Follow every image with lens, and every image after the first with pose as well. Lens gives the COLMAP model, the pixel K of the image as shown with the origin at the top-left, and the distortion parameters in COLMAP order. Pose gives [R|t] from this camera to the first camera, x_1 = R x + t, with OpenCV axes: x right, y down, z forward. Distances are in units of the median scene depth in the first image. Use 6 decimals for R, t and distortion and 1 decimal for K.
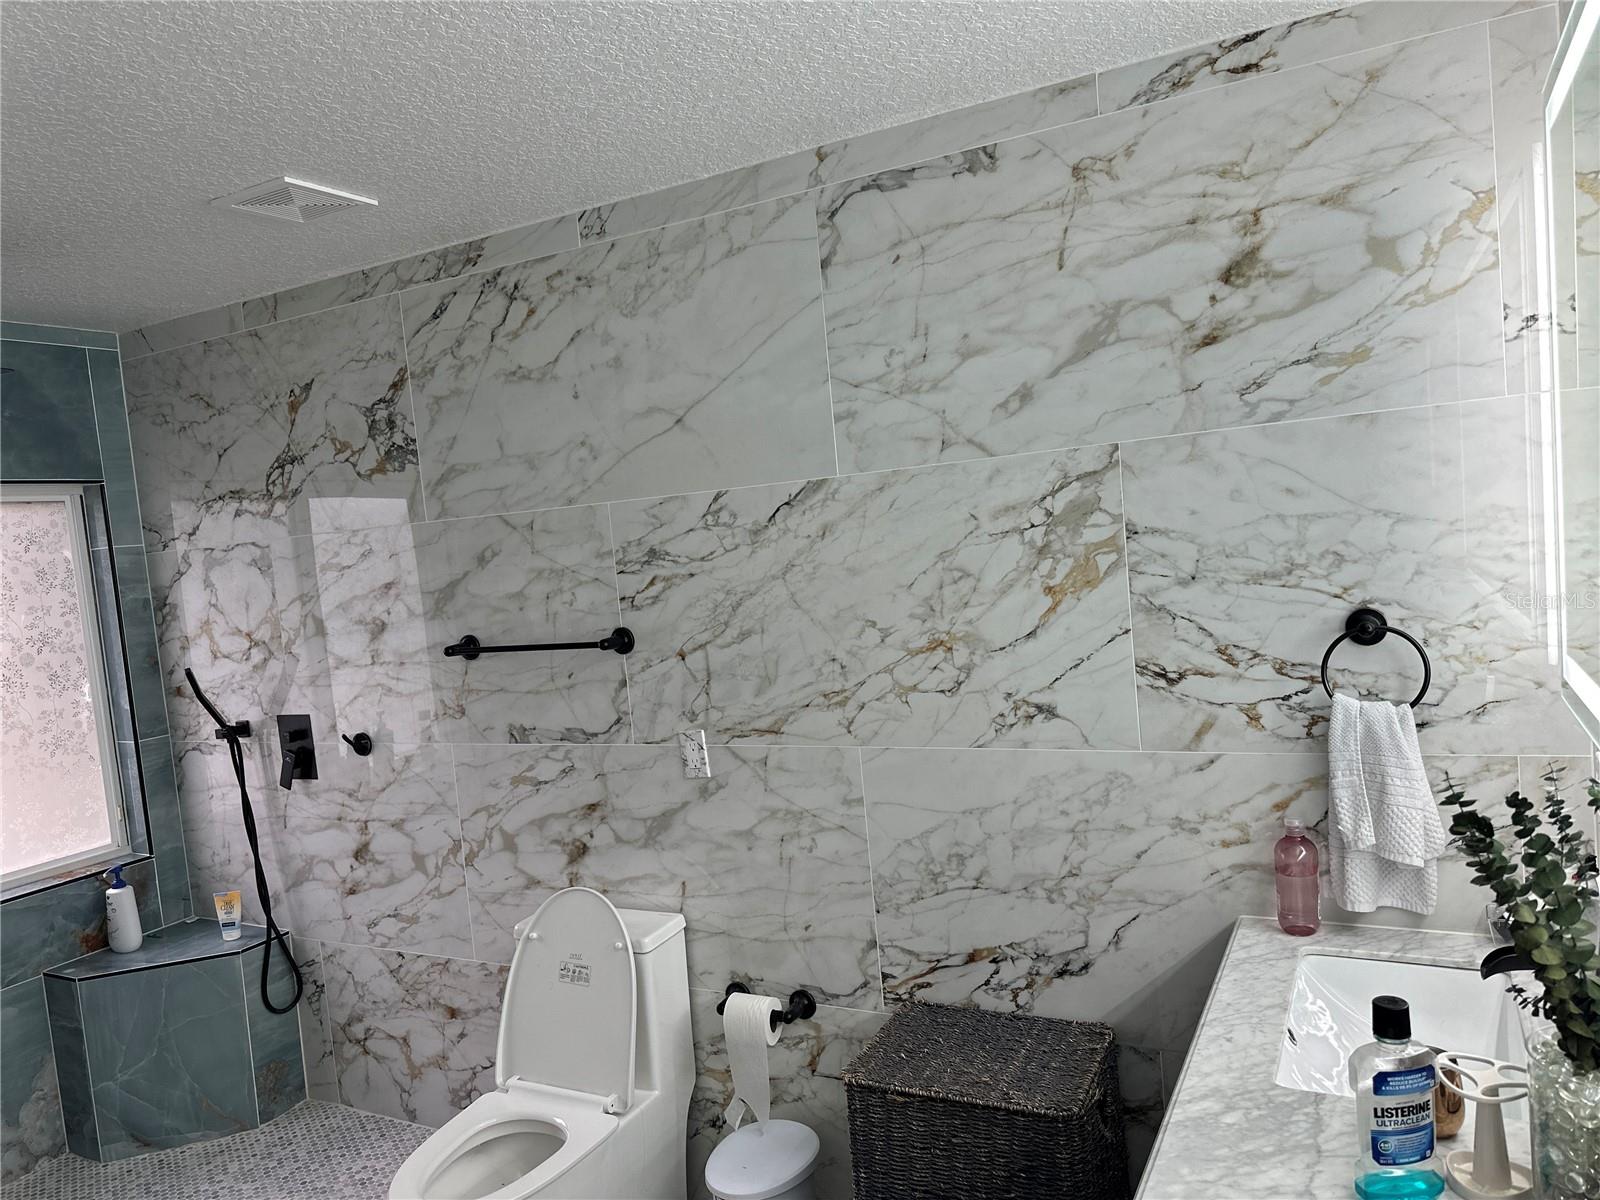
lens RADIAL K [[1118.7, 0, 794.8], [0, 1118.7, 612.1], [0, 0, 1]] dist [0.166781, -0.315105]
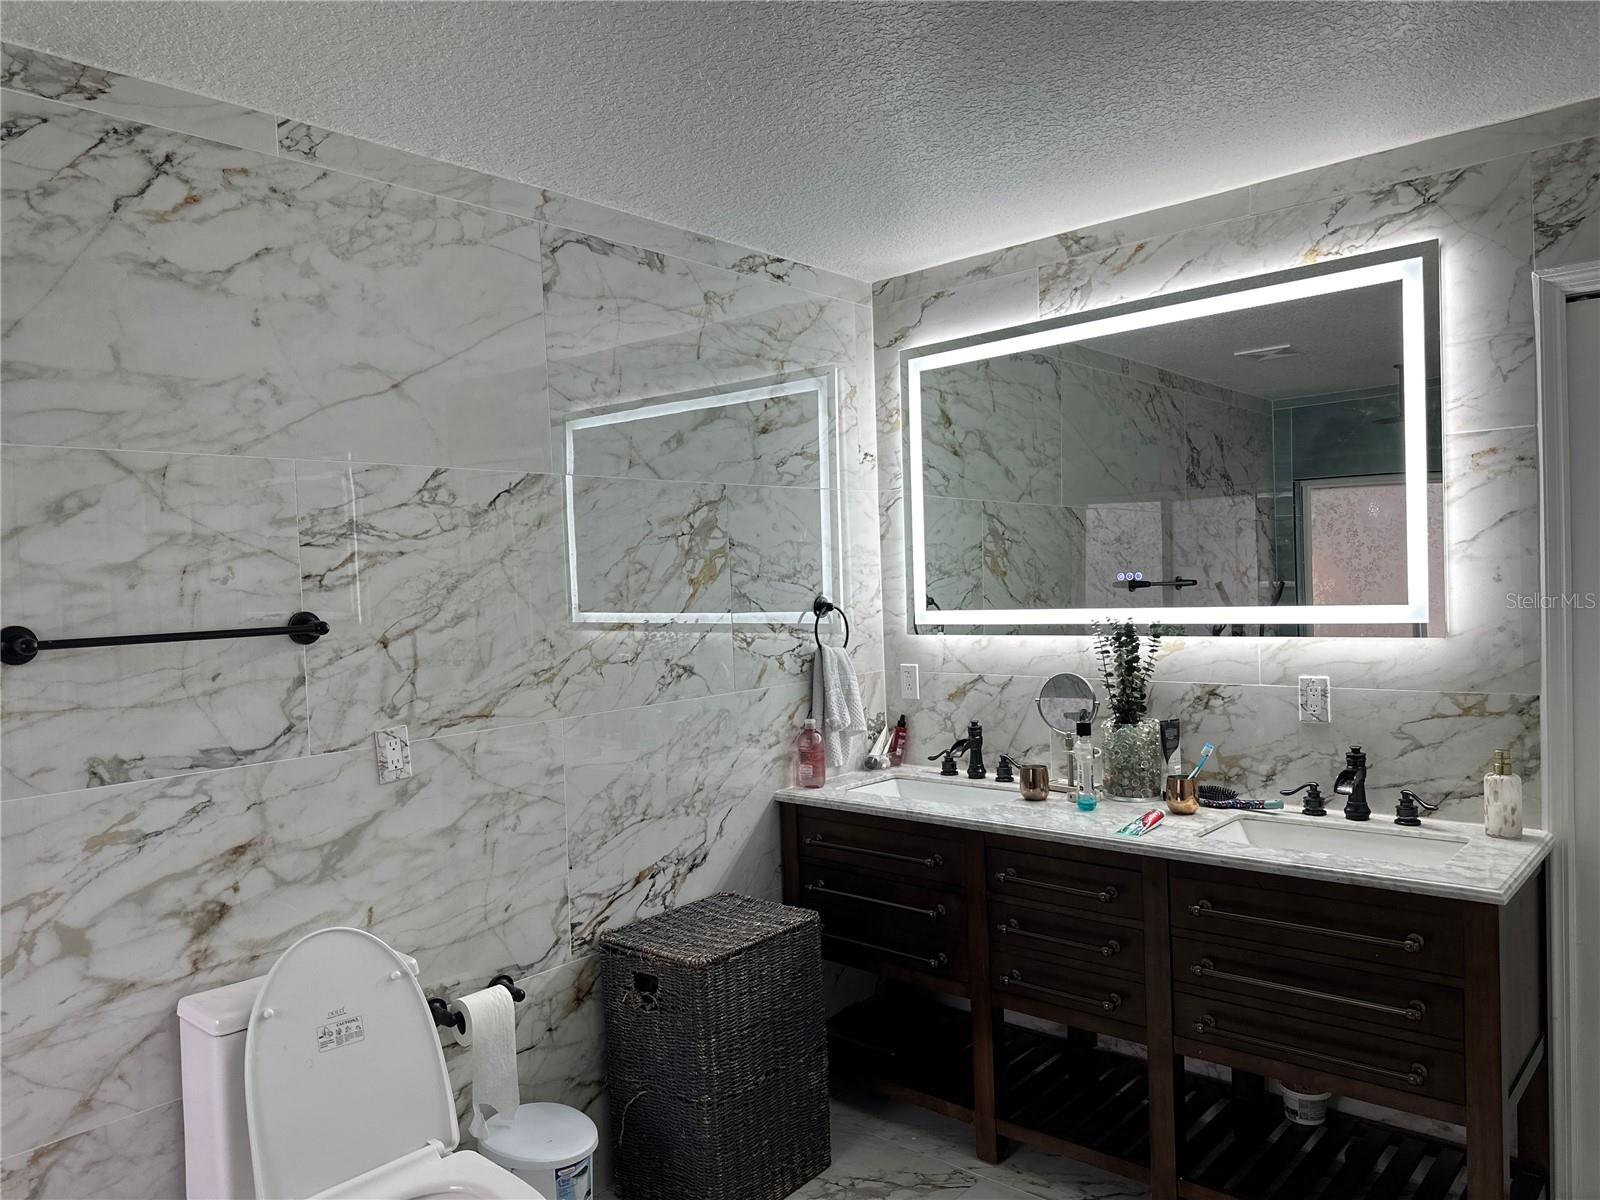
lens RADIAL K [[1118.7, 0, 794.8], [0, 1118.7, 612.1], [0, 0, 1]] dist [0.166781, -0.315105]
pose [[0.234936, 0.050815, 0.970682, -0.993788], [0.084492, 0.993785, -0.072474, 0.118278], [-0.968332, 0.099042, 0.229183, 0.523022]]
